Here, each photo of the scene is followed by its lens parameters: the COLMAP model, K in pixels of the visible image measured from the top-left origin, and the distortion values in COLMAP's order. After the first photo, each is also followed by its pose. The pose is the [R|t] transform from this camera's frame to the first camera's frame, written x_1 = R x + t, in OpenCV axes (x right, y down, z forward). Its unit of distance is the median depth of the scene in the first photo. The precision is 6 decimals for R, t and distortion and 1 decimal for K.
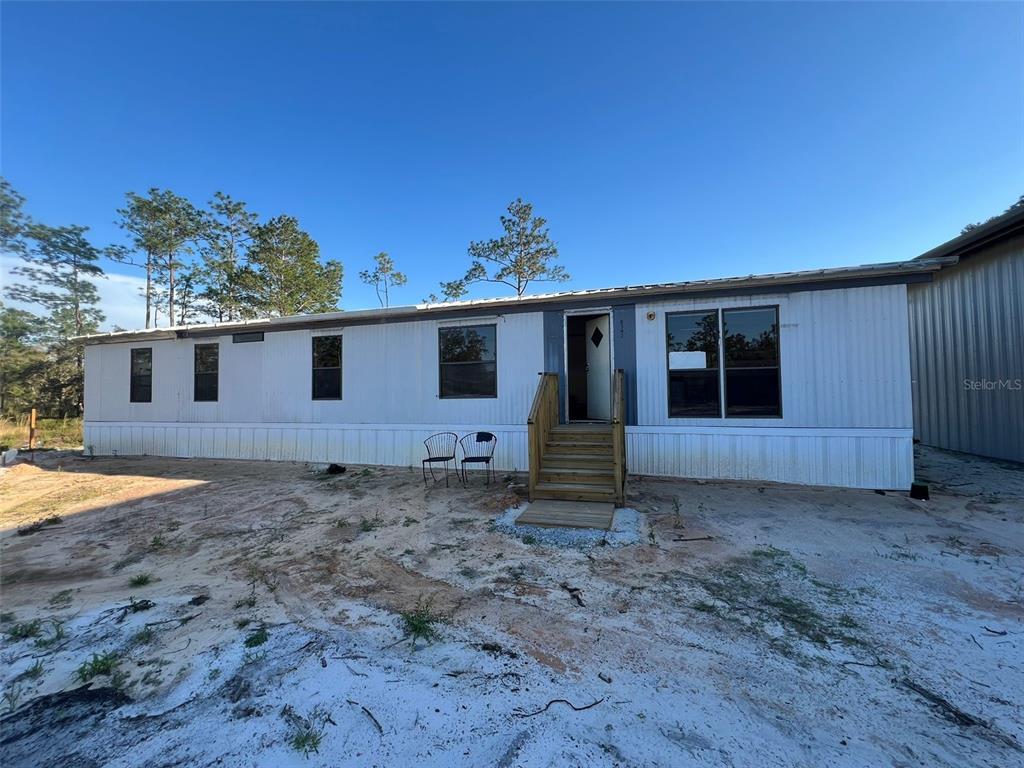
lens RADIAL K [[401.2, 0, 512.0], [0, 401.2, 384.0], [0, 0, 1]] dist [0.000717, 0.000099]
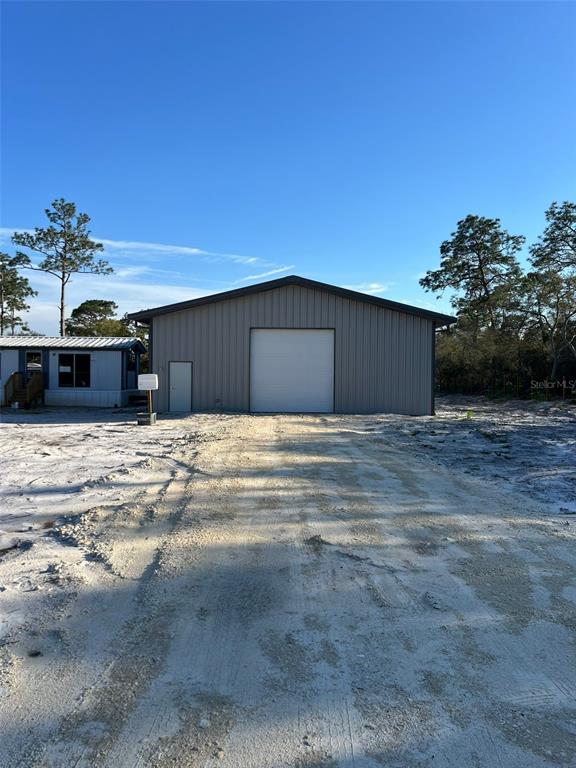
lens RADIAL K [[565.0, 0, 274.1], [0, 565.0, 379.4], [0, 0, 1]] dist [0.071028, -0.096663]
pose [[0.956938, 0.020945, 0.289534, 0.603763], [-0.030597, 0.999115, 0.028850, -0.133699], [-0.288674, -0.036466, 0.956733, -3.208061]]
